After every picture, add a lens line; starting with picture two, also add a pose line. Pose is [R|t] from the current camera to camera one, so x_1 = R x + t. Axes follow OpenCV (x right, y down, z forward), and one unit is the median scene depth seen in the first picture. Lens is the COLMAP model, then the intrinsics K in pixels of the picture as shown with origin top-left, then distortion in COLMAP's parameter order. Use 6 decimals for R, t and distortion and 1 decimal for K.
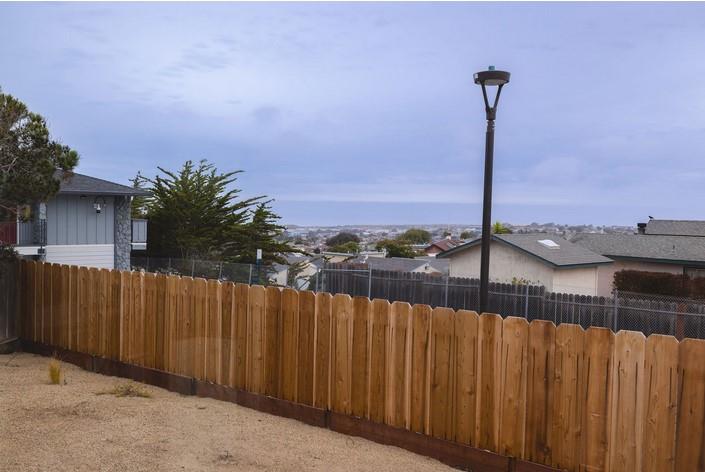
lens RADIAL K [[689.3, 0, 349.9], [0, 689.3, 235.1], [0, 0, 1]] dist [0.004035, 0.000000]
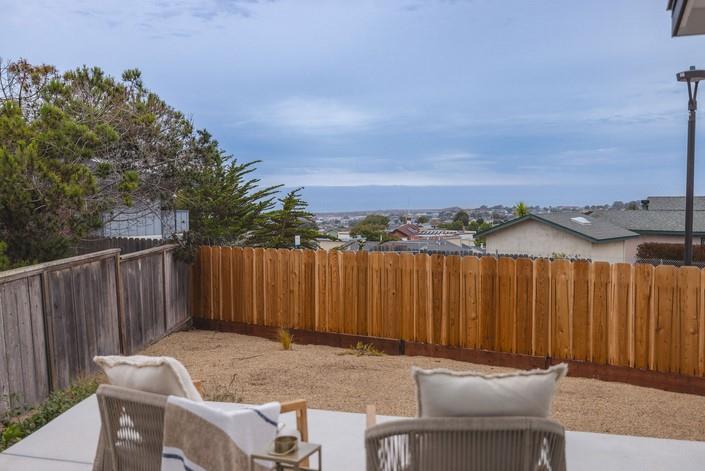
lens RADIAL K [[689.3, 0, 354.2], [0, 689.3, 236.1], [0, 0, 1]] dist [0.004035, 0.000000]
pose [[0.996613, -0.032856, 0.075389, -0.359516], [0.031387, 0.999295, 0.020588, 0.007524], [-0.076012, -0.018152, 0.996942, -0.127142]]
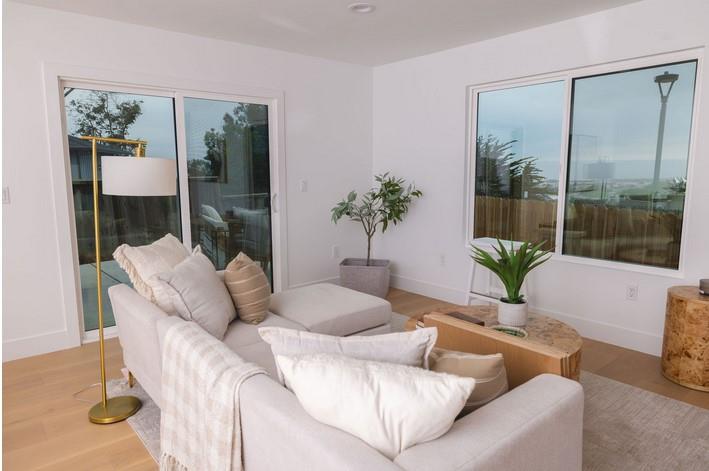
lens RADIAL K [[464.4, 0, 354.1], [0, 464.4, 234.0], [0, 0, 1]] dist [-0.000293, 0.001065]
pose [[0.883475, 0.043407, -0.466463, 0.053183], [0.003470, 0.995065, 0.099169, 0.032068], [0.468465, -0.089232, 0.878964, -0.317773]]
